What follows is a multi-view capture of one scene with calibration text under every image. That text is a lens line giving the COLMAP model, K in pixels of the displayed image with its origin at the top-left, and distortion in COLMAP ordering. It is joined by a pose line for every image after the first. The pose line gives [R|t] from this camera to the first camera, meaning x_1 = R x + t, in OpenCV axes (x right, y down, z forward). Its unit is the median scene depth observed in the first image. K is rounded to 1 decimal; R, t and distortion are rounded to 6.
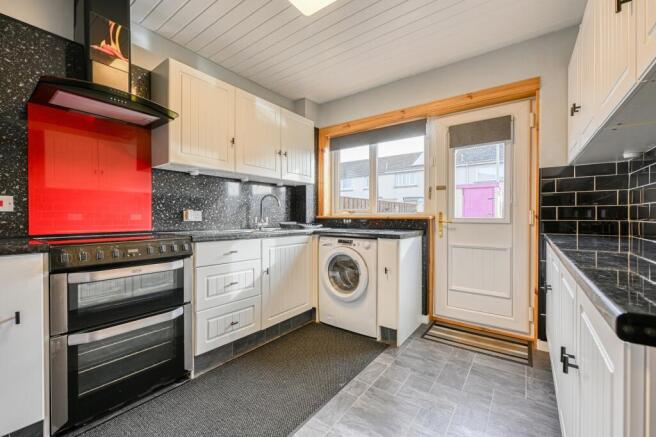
lens RADIAL K [[260.9, 0, 328.0], [0, 260.9, 218.5], [0, 0, 1]] dist [0.000038, -0.000110]
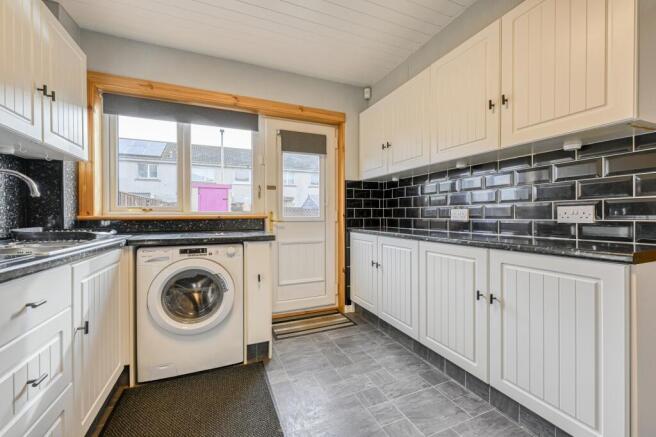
lens RADIAL K [[264.5, 0, 326.6], [0, 264.5, 216.5], [0, 0, 1]] dist [-0.000018, -0.000073]
pose [[0.529439, -0.006848, 0.848321, -0.368727], [0.011163, 0.999937, 0.001105, -0.003789], [-0.848275, 0.008884, 0.529482, 0.306098]]
